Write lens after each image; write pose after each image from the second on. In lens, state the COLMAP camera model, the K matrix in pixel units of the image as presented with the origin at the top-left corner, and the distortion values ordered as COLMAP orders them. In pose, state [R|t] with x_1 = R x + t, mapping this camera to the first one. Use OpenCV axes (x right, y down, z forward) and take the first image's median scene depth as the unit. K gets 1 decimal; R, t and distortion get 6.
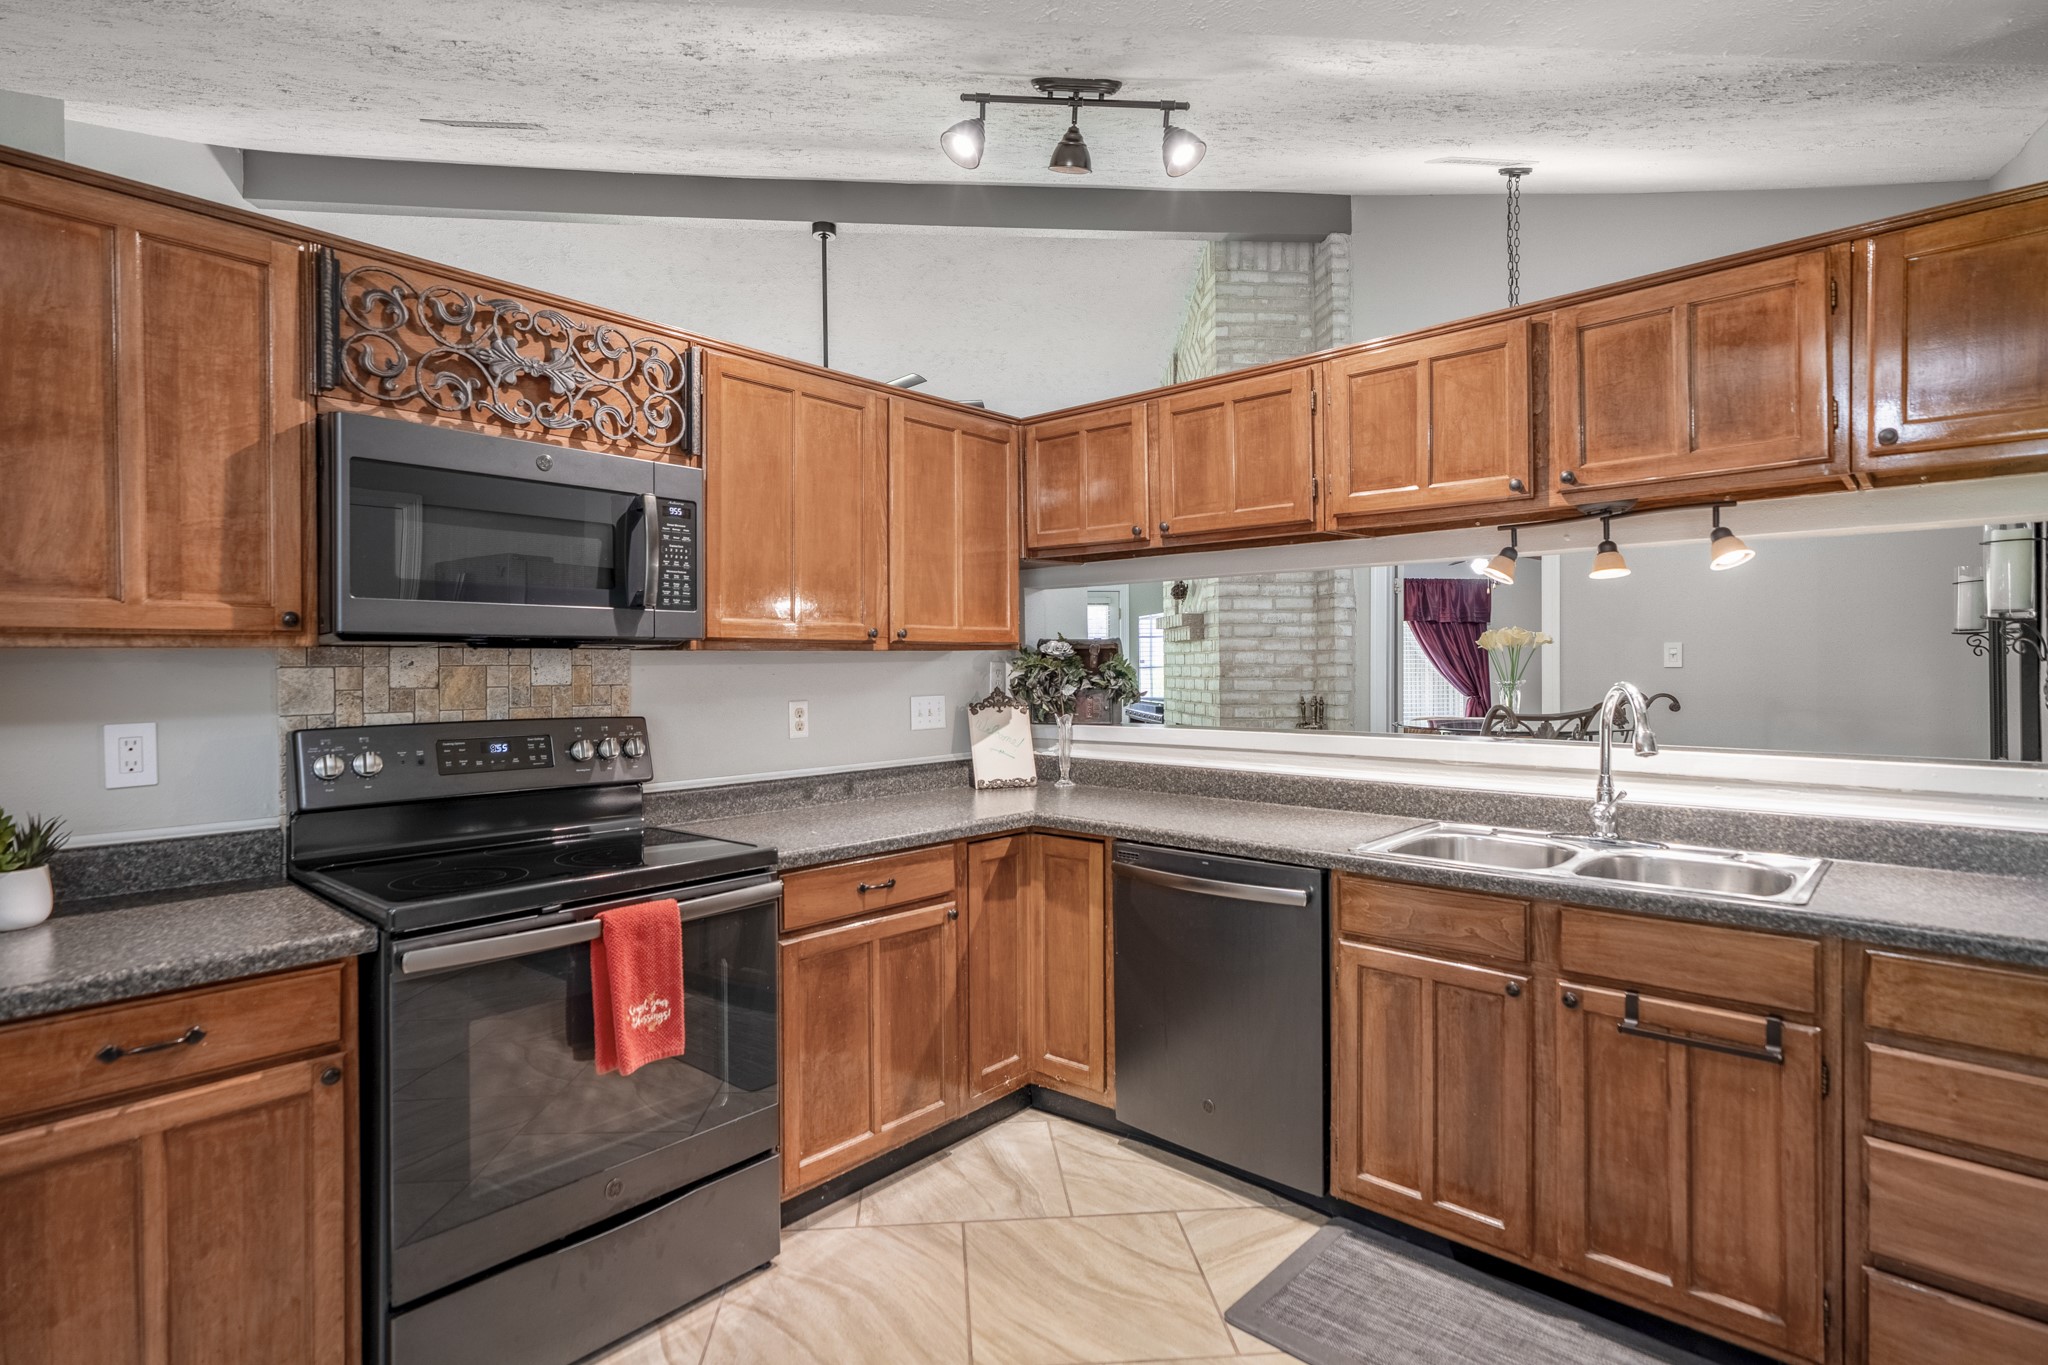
lens RADIAL K [[1013.8, 0, 1028.5], [0, 1013.8, 672.8], [0, 0, 1]] dist [0.000102, 0.000574]
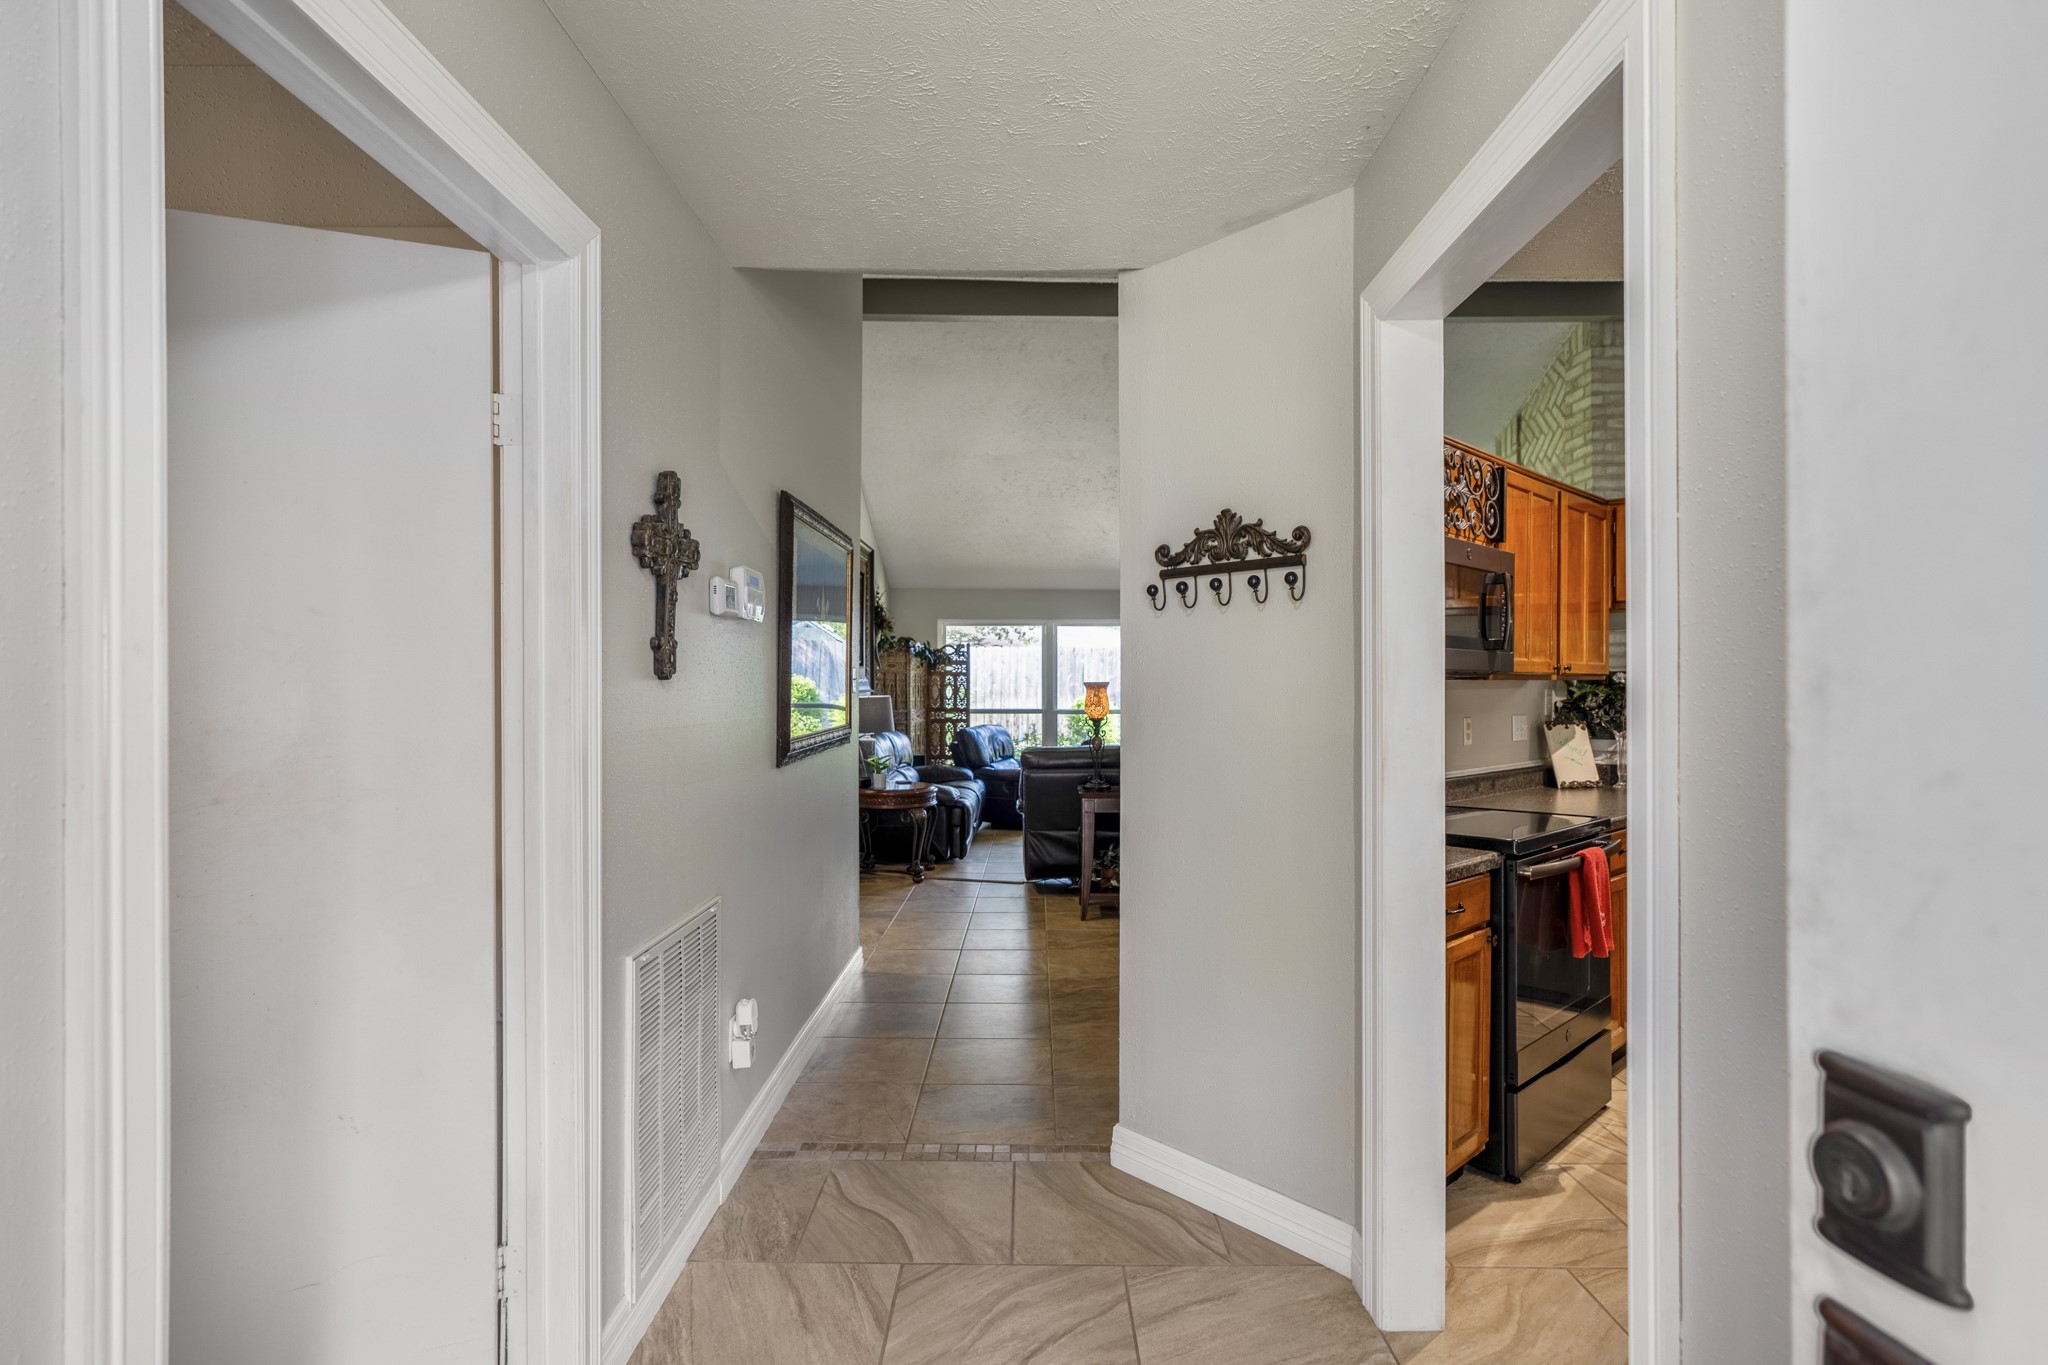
lens RADIAL K [[1013.8, 0, 1028.5], [0, 1013.8, 672.8], [0, 0, 1]] dist [0.000102, 0.000574]
pose [[0.995913, 0.006196, -0.090106, -0.342484], [-0.008217, 0.999722, -0.022081, 0.001619], [0.089944, 0.022732, 0.995687, -0.188899]]
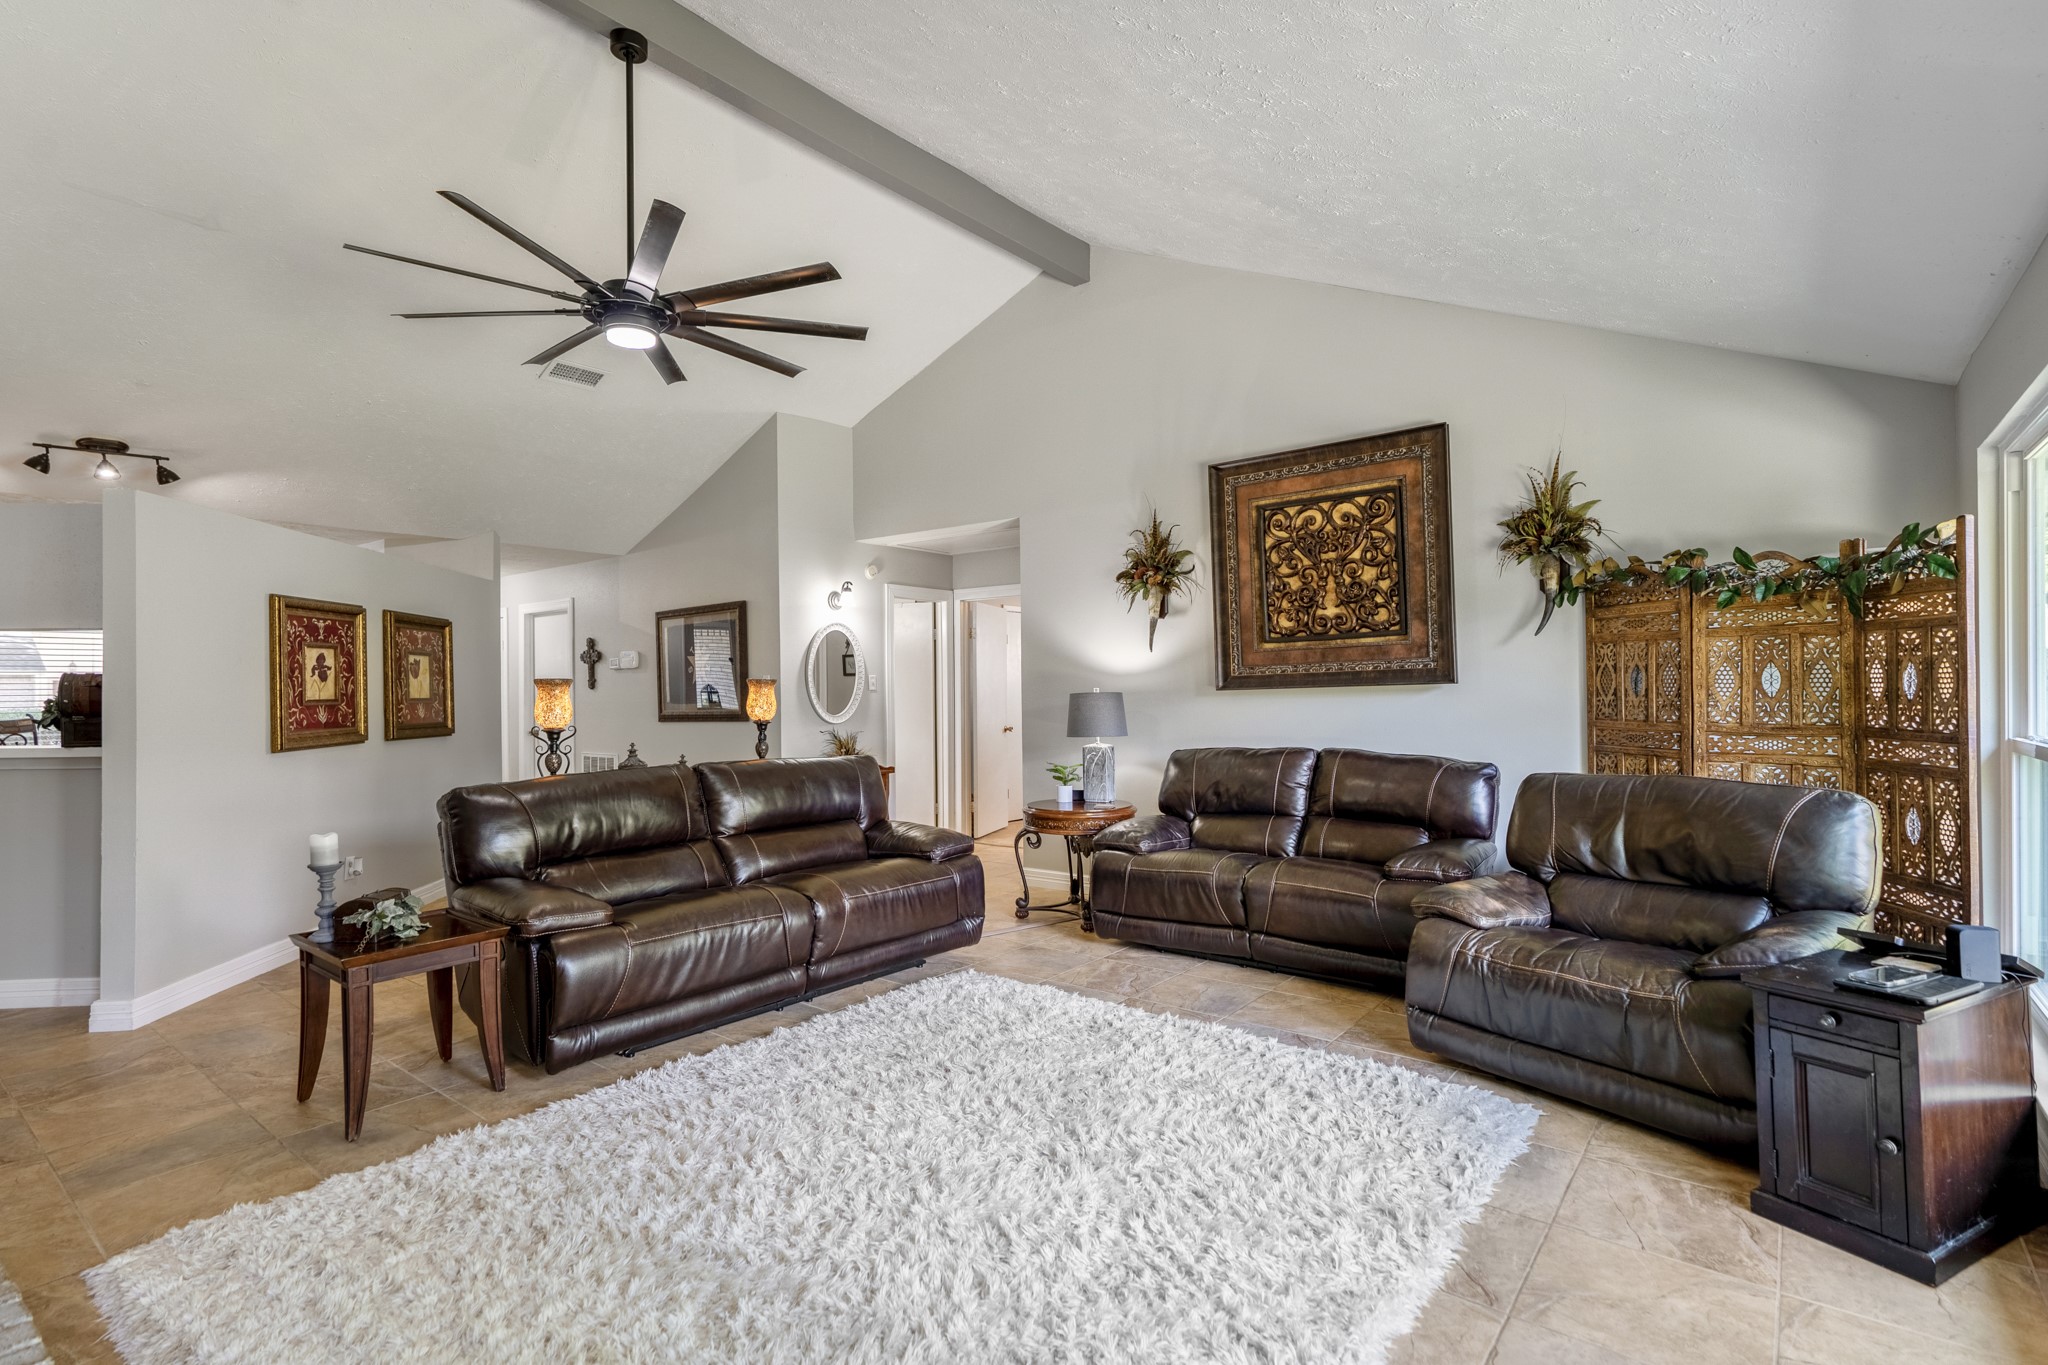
lens RADIAL K [[996.3, 0, 1024.0], [0, 996.3, 682.5], [0, 0, 1]] dist [0.000834, -0.000207]
pose [[-0.690976, 0.007582, -0.722838, 0.092696], [0.009723, 0.999952, 0.001195, -0.006837], [0.722813, -0.006202, -0.691016, 1.528641]]
